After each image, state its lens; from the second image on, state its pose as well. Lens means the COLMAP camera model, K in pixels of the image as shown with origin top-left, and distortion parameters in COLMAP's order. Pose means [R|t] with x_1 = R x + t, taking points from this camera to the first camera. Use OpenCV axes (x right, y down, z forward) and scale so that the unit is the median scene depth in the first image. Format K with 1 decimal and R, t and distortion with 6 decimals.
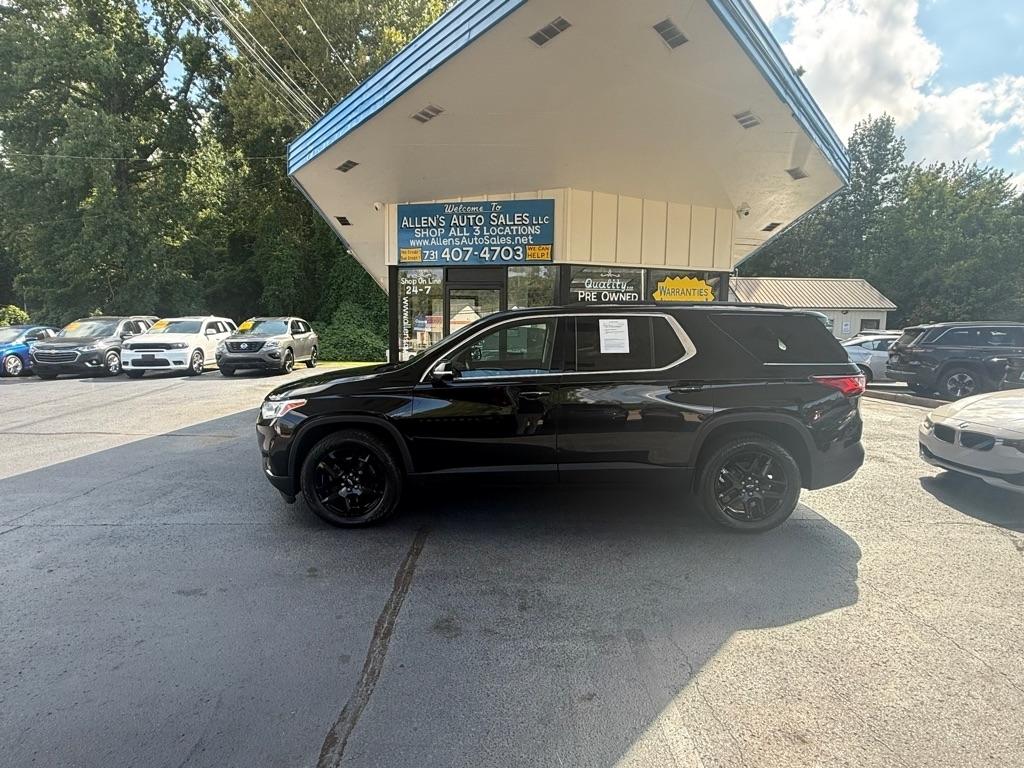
lens RADIAL K [[563.9, 0, 512.0], [0, 563.9, 384.0], [0, 0, 1]] dist [-0.002046, 0.000034]
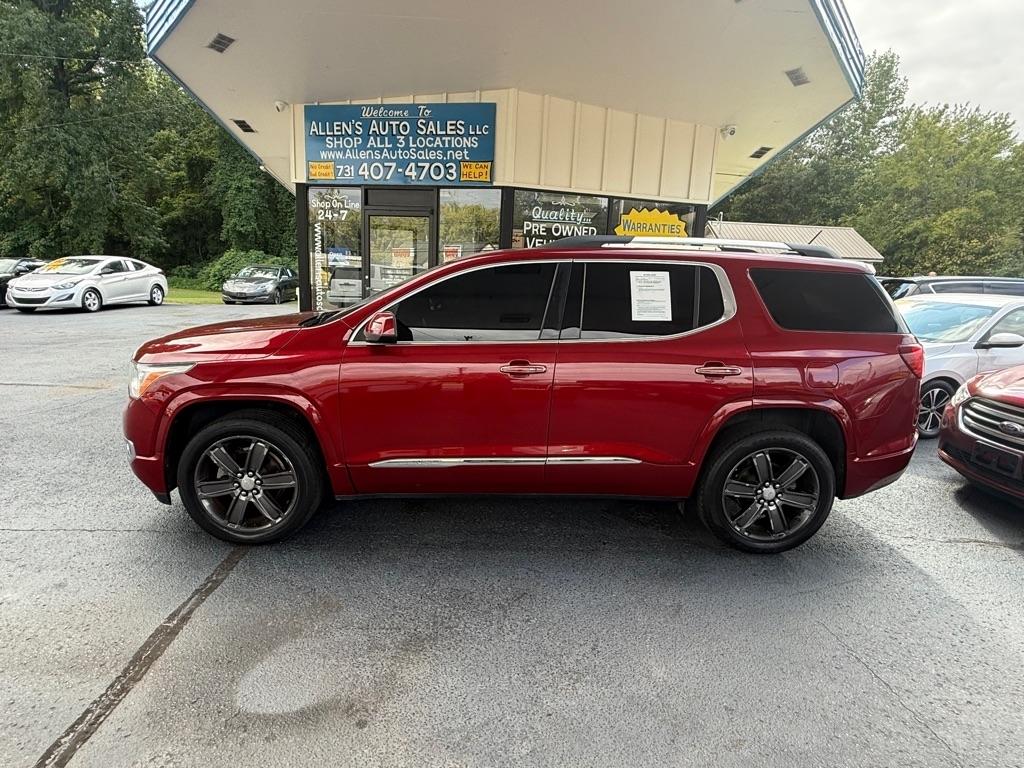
lens RADIAL K [[560.4, 0, 508.0], [0, 560.4, 383.0], [0, 0, 1]] dist [-0.000509, 0.000205]
pose [[0.999348, 0.024128, 0.026848, 0.077235], [-0.026699, 0.994636, 0.099936, -0.011568], [-0.024292, -0.100588, 0.994632, 0.160413]]
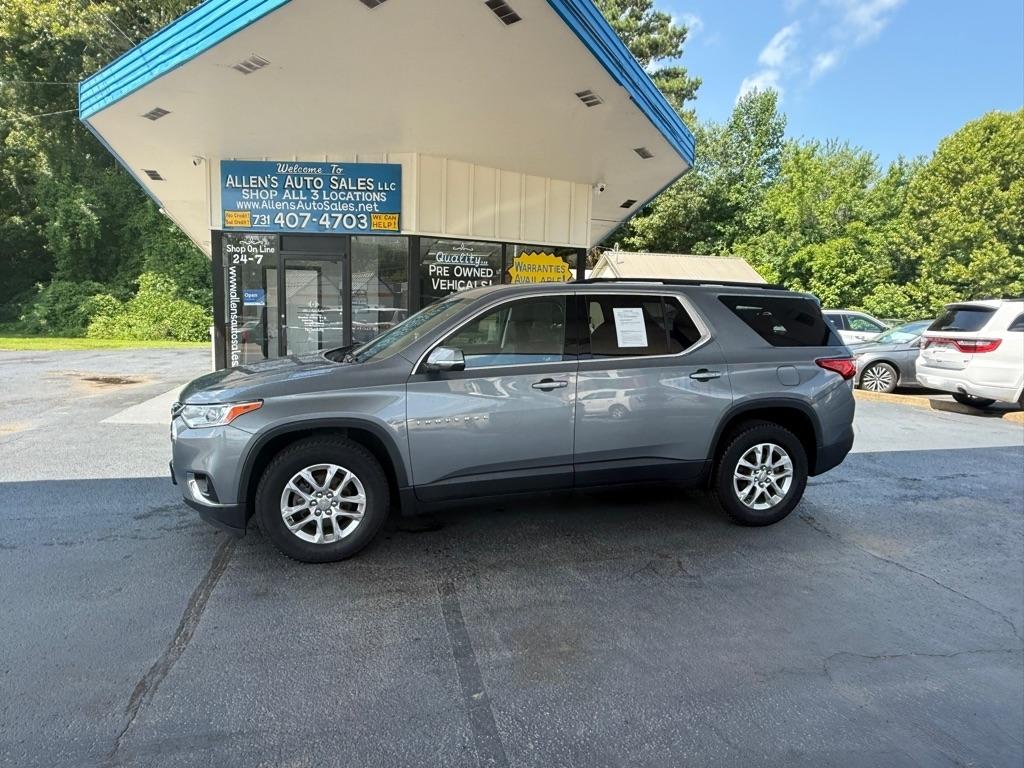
lens RADIAL K [[651.6, 0, 512.0], [0, 651.6, 384.0], [0, 0, 1]] dist [-0.001283, 0.001292]
pose [[0.979426, -0.012406, 0.201423, 0.031948], [0.007840, 0.999694, 0.023451, 0.007993], [-0.201653, -0.021389, 0.979223, -0.086660]]
